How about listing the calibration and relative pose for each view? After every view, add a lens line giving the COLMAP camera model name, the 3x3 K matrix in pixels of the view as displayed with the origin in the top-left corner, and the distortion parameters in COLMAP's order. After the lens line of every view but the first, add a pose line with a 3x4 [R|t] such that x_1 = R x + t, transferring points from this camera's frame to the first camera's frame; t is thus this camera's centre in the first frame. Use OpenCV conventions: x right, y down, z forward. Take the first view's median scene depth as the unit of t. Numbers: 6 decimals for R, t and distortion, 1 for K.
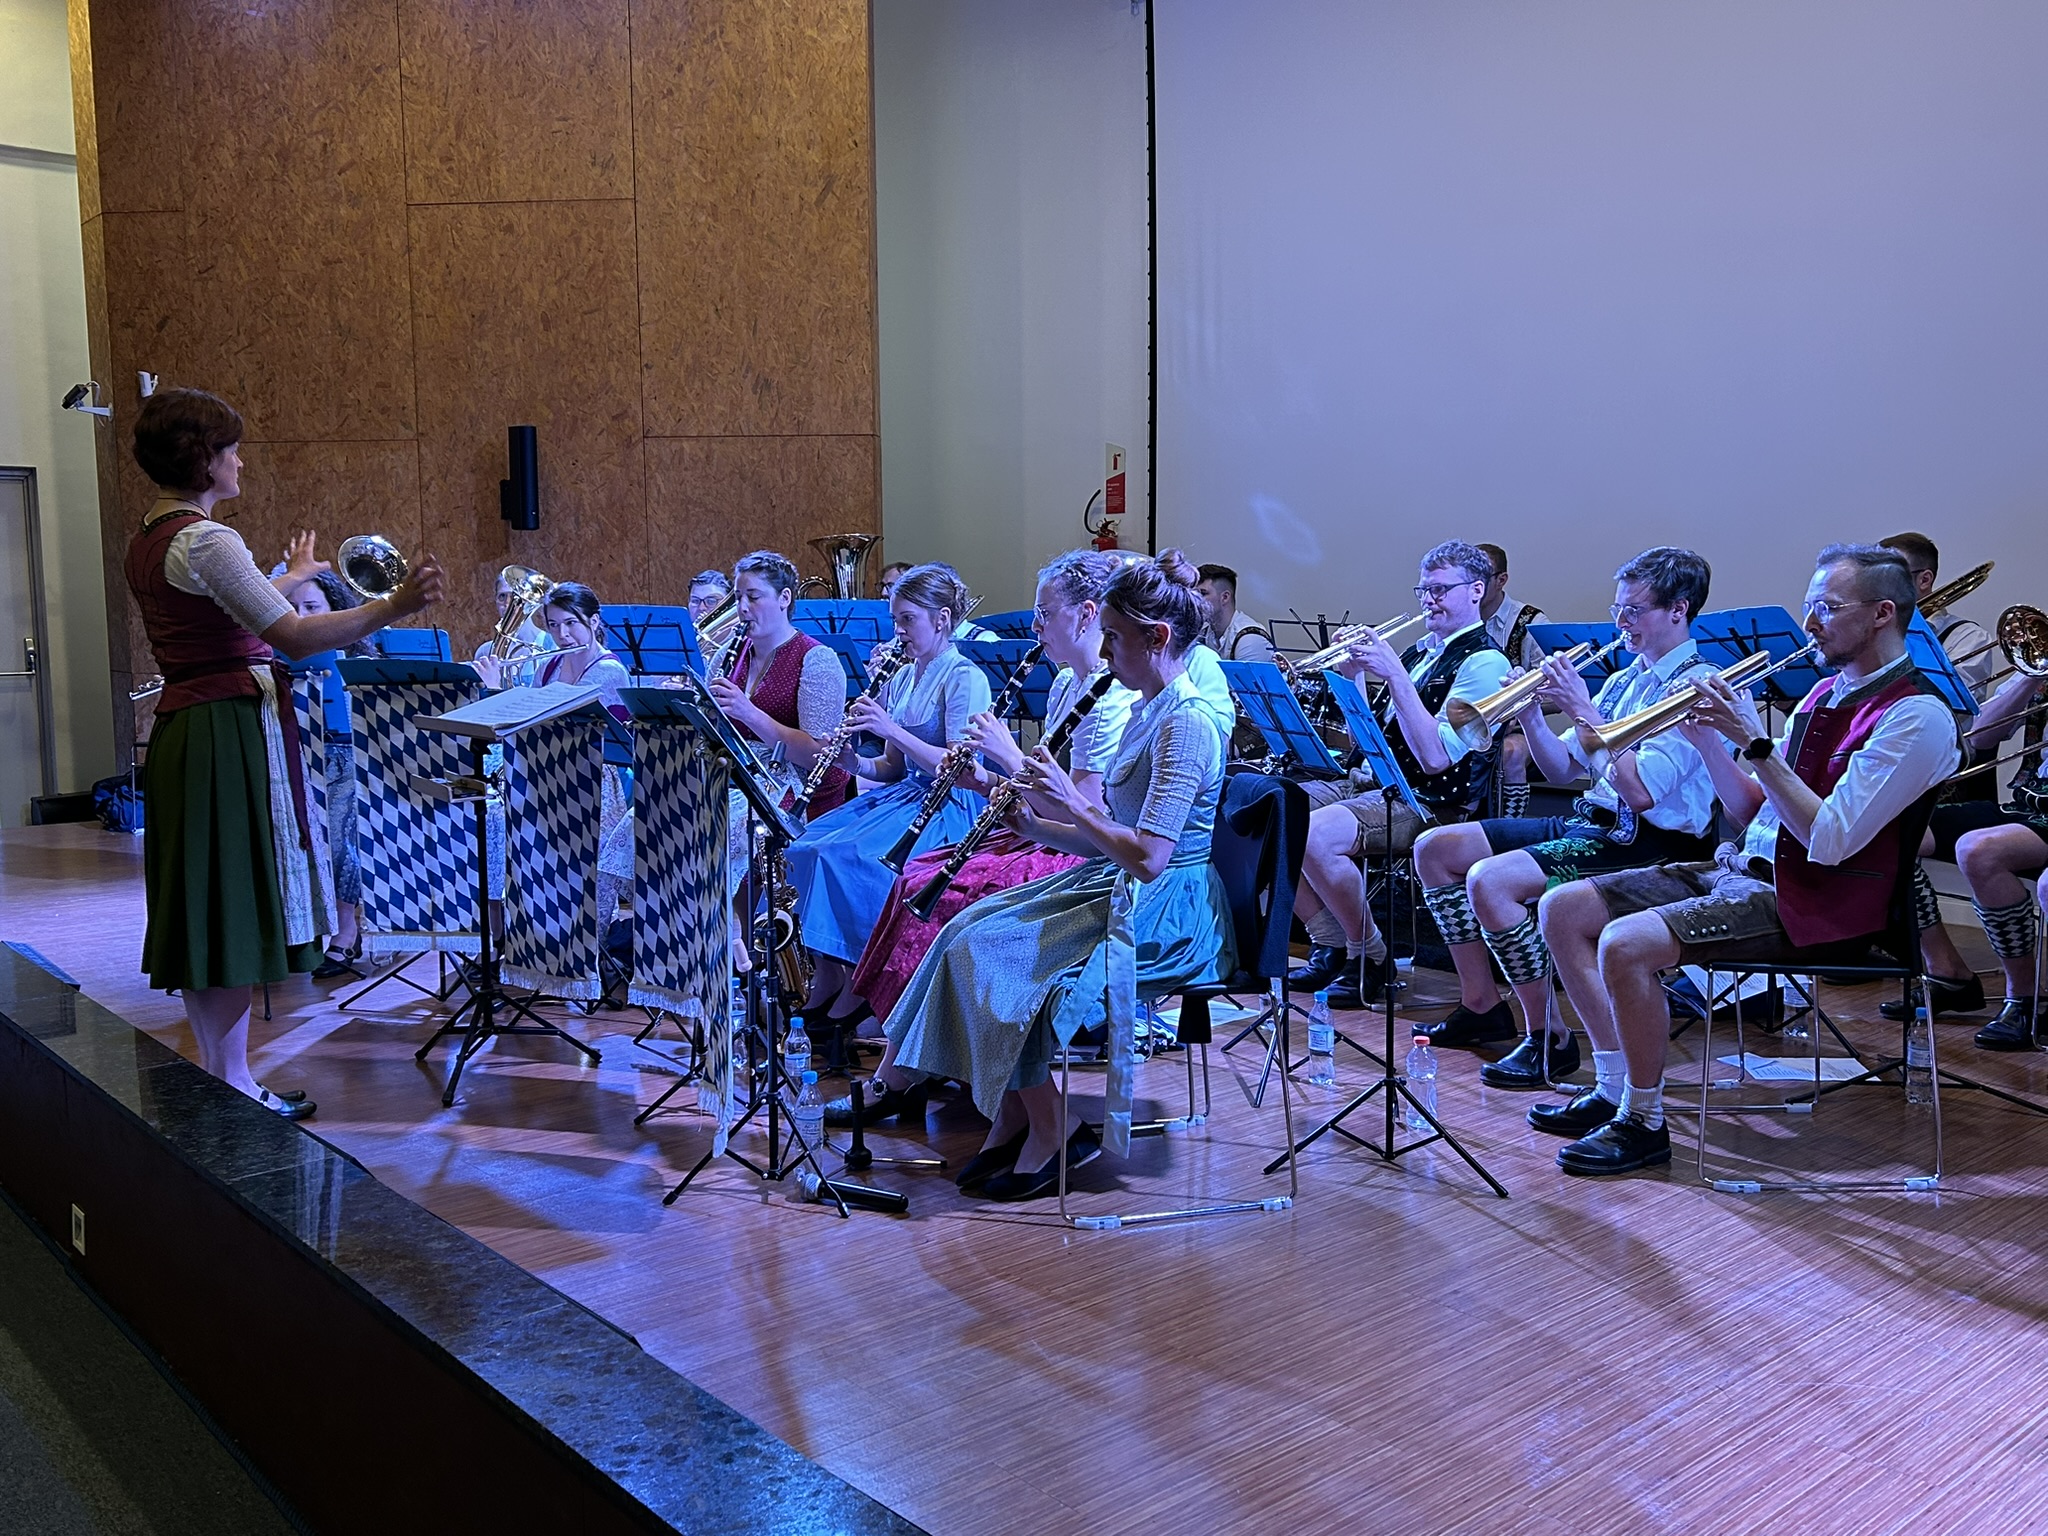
lens RADIAL K [[1811.8, 0, 1011.8], [0, 1811.8, 765.0], [0, 0, 1]] dist [0.043585, -0.027650]
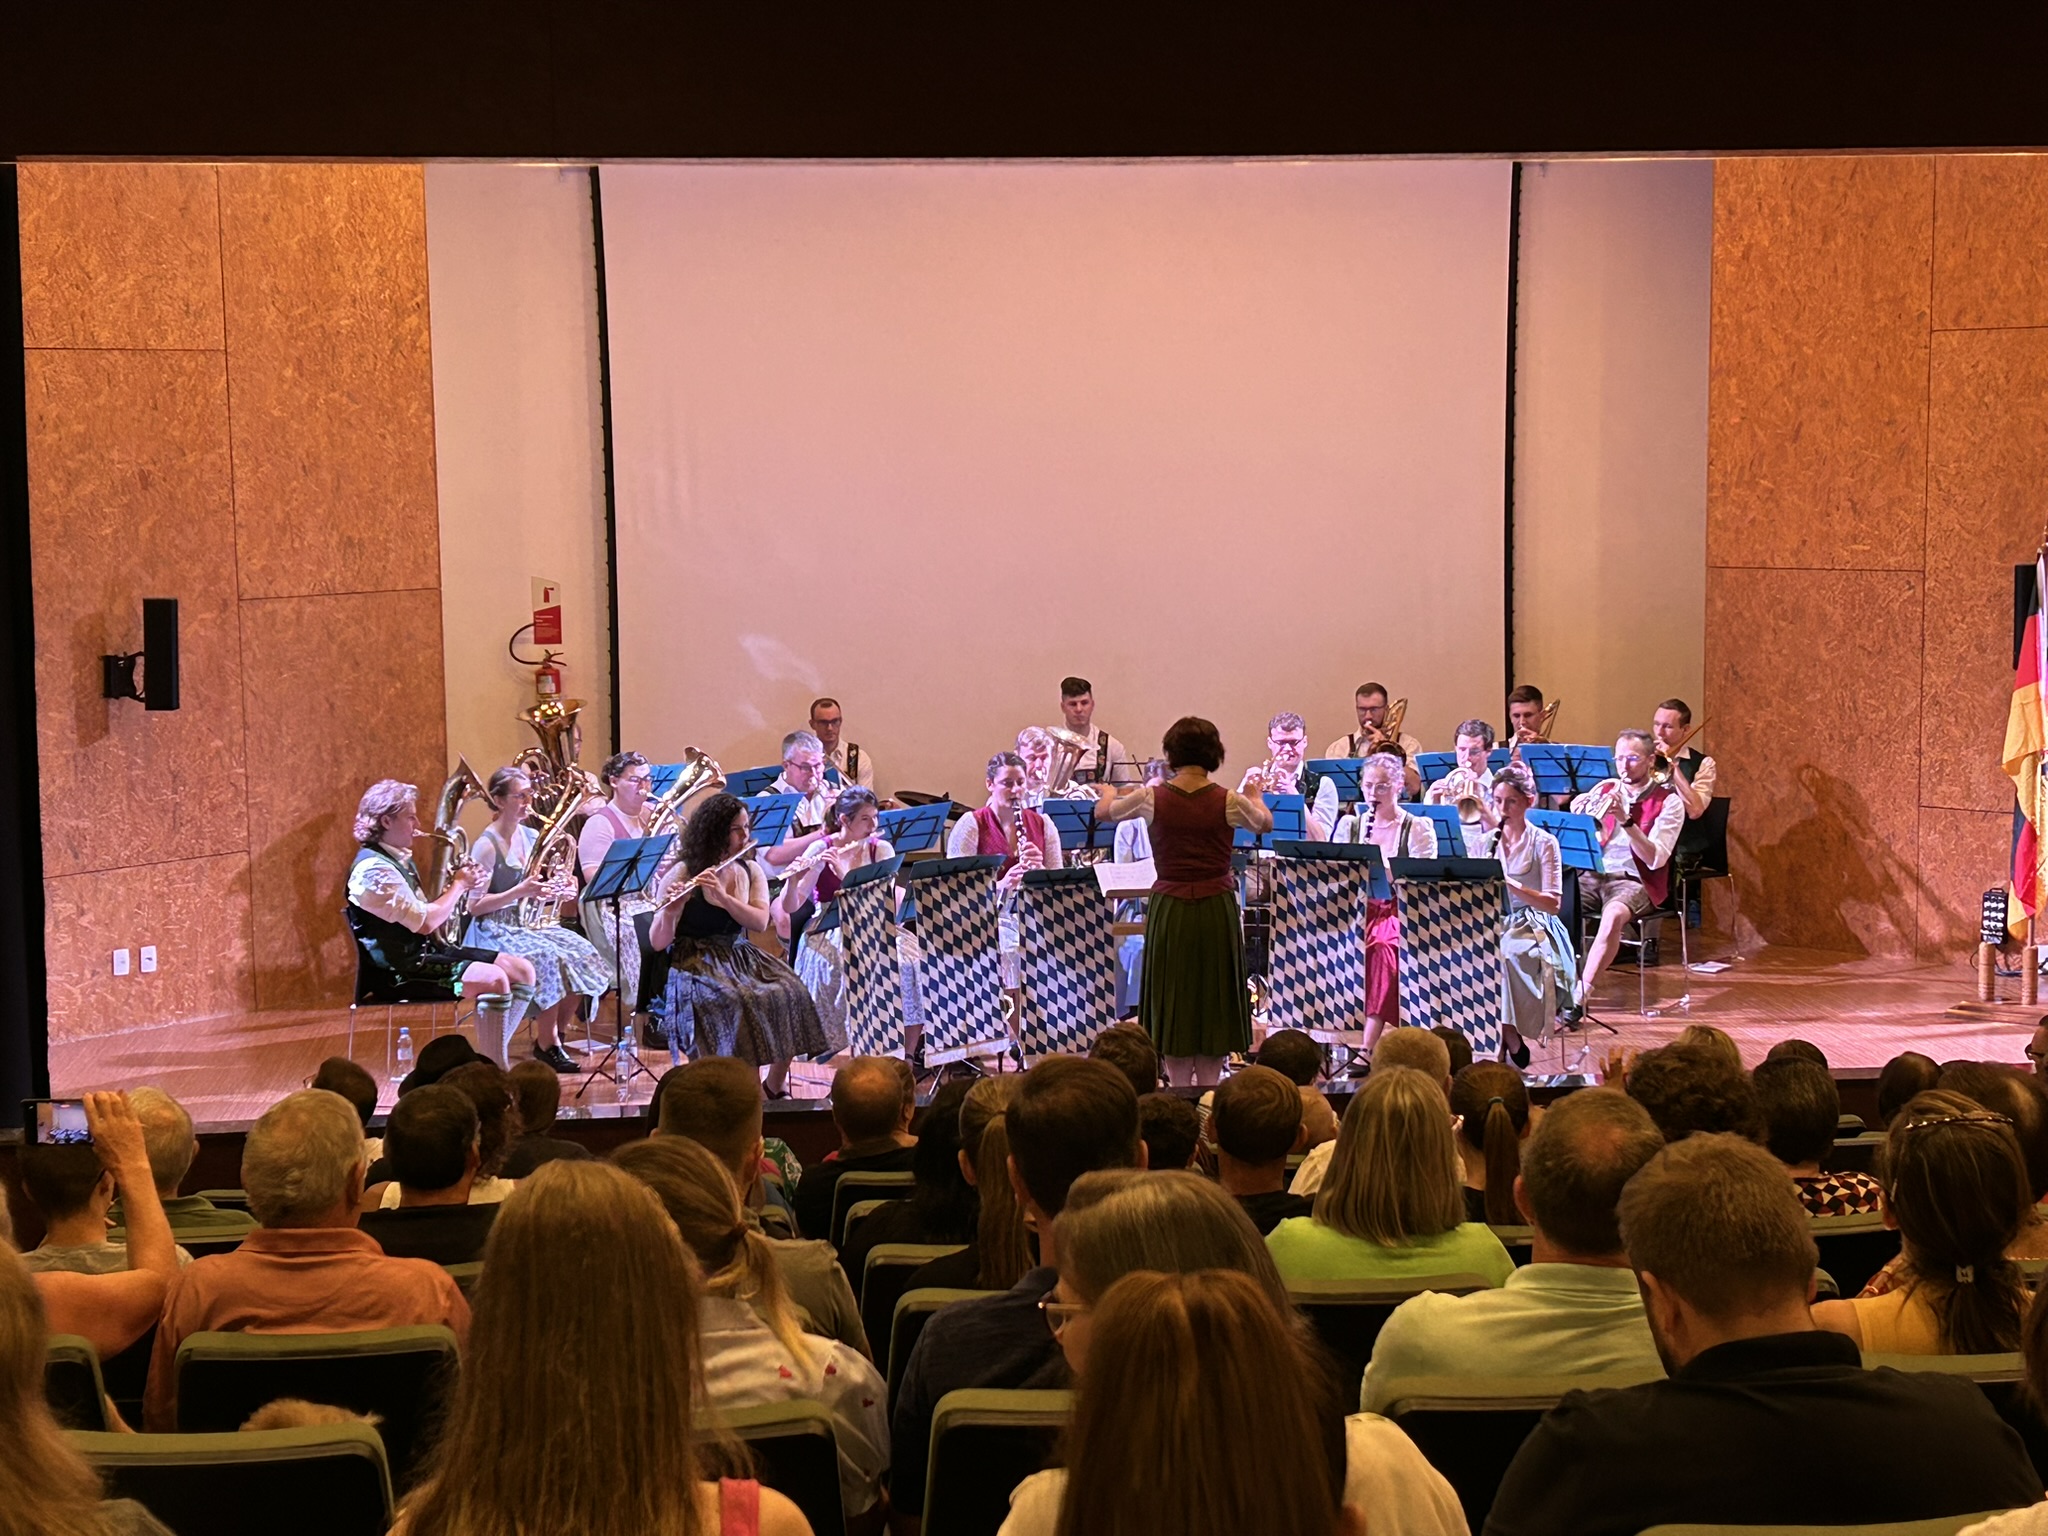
lens RADIAL K [[3189.1, 0, 1014.5], [0, 3189.1, 860.2], [0, 0, 1]] dist [0.081351, 0.000000]
pose [[0.560301, -0.121238, 0.819368, -1.395507], [0.090618, 0.992264, 0.084854, -0.156258], [-0.823317, 0.026705, 0.566953, -0.274164]]
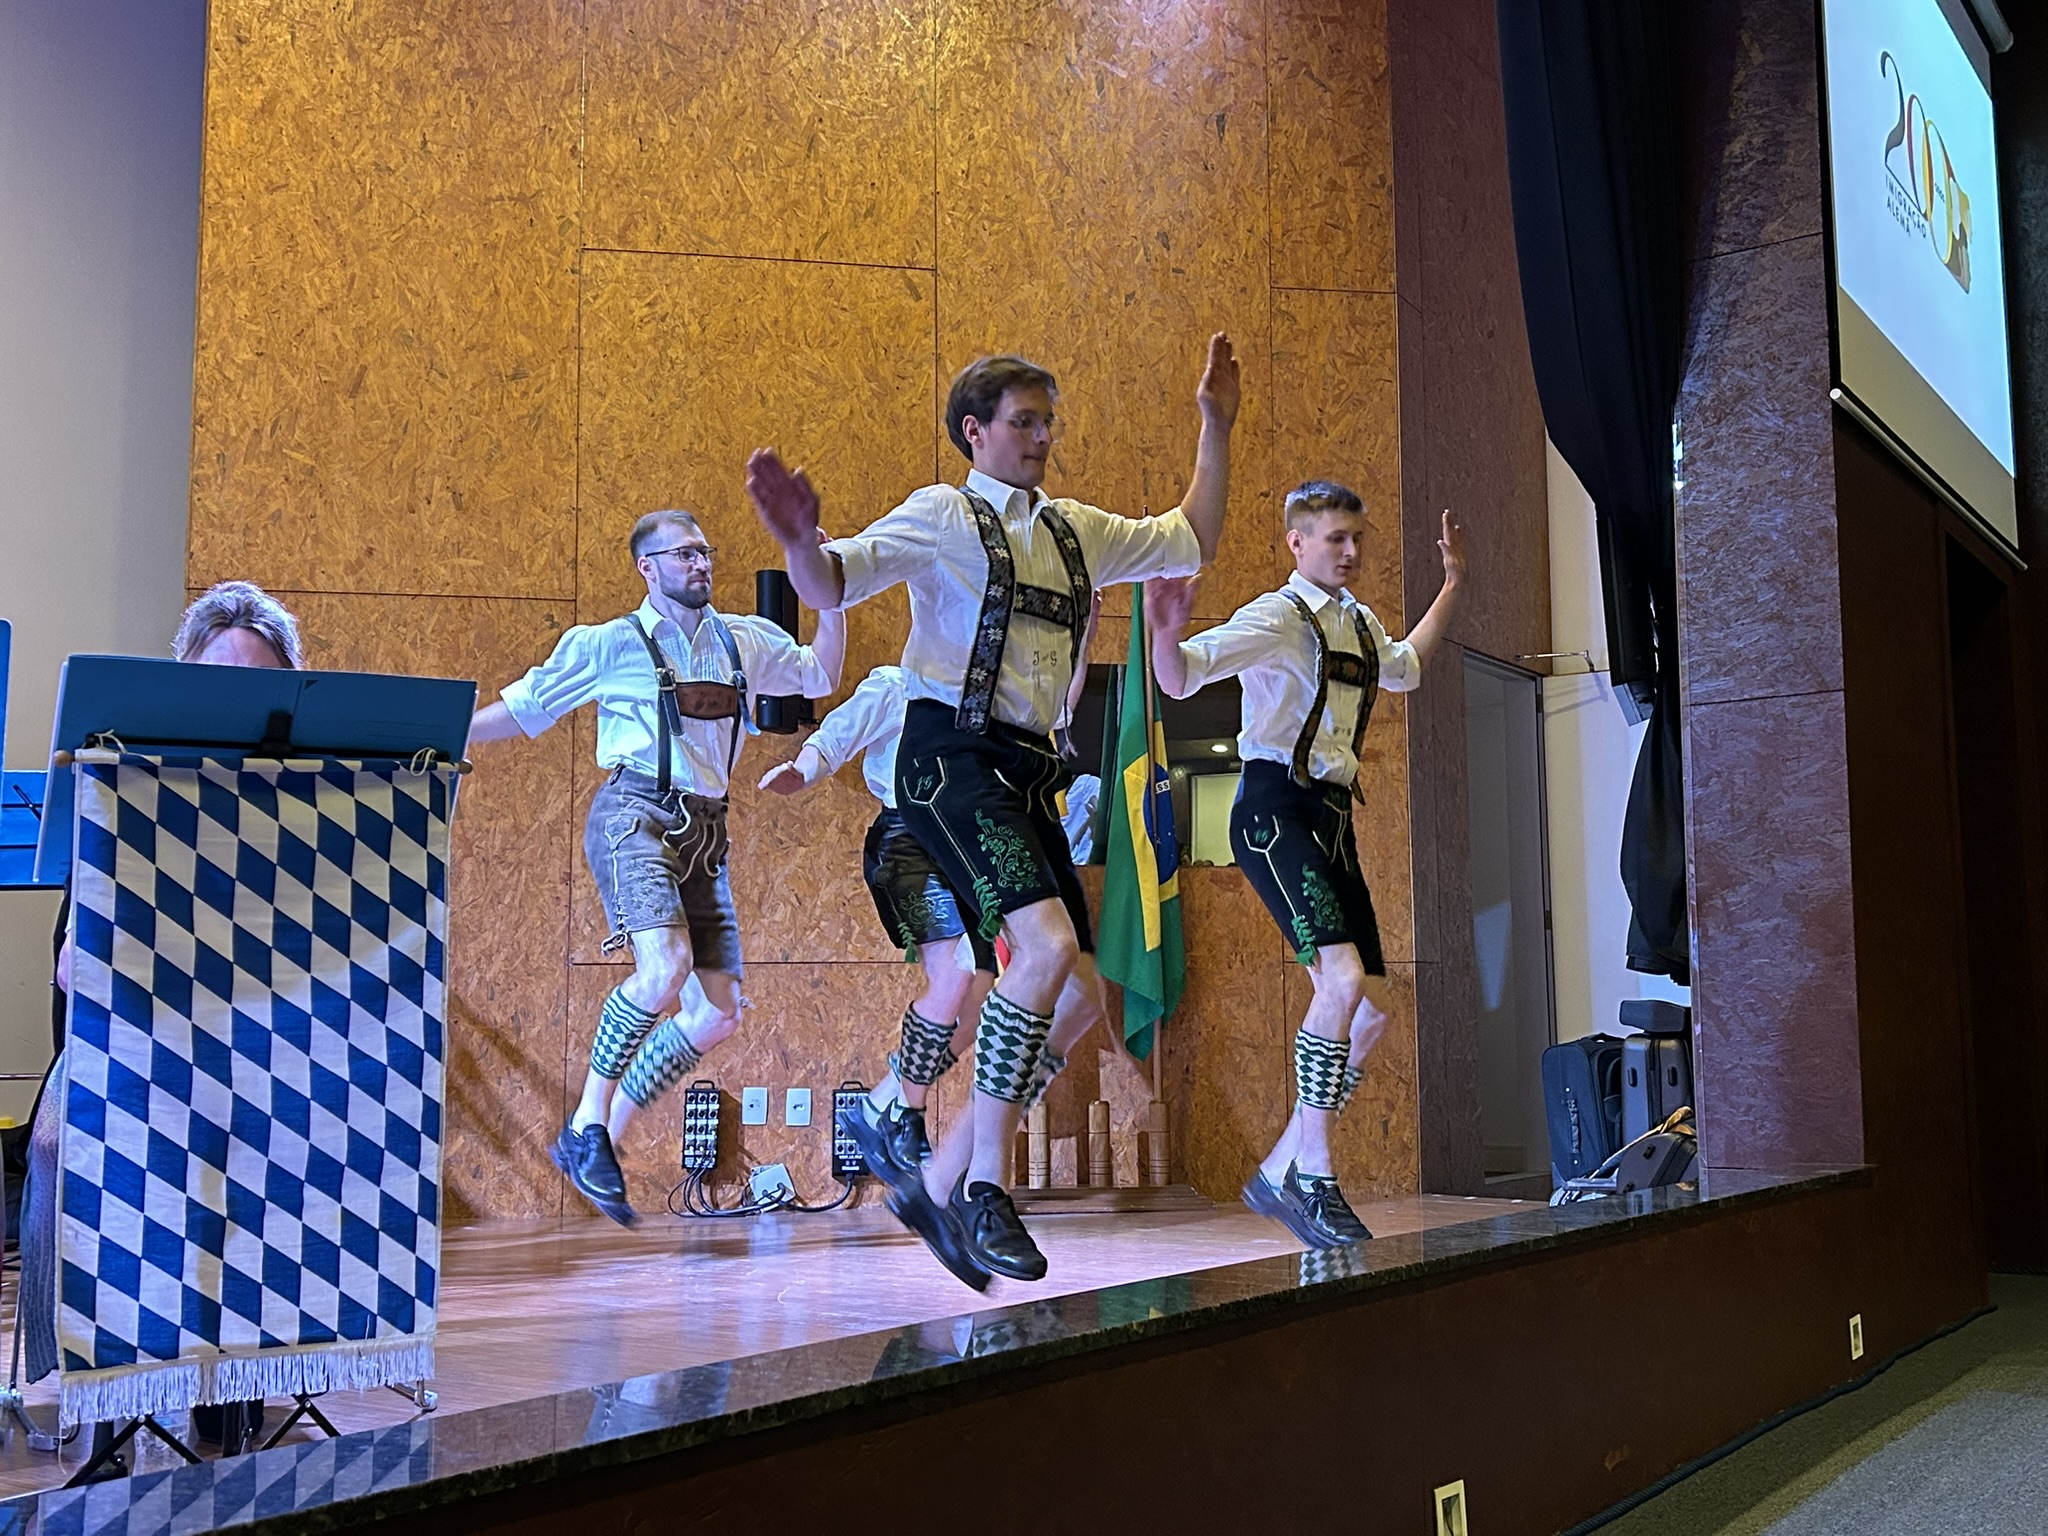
lens RADIAL K [[2063.7, 0, 1035.3], [0, 2063.7, 805.3], [0, 0, 1]] dist [0.026597, 0.000000]
pose [[-0.271376, 0.109434, 0.956232, -0.379348], [0.097663, 0.991518, -0.085756, 0.037714], [-0.957506, 0.070117, -0.279761, 0.376982]]
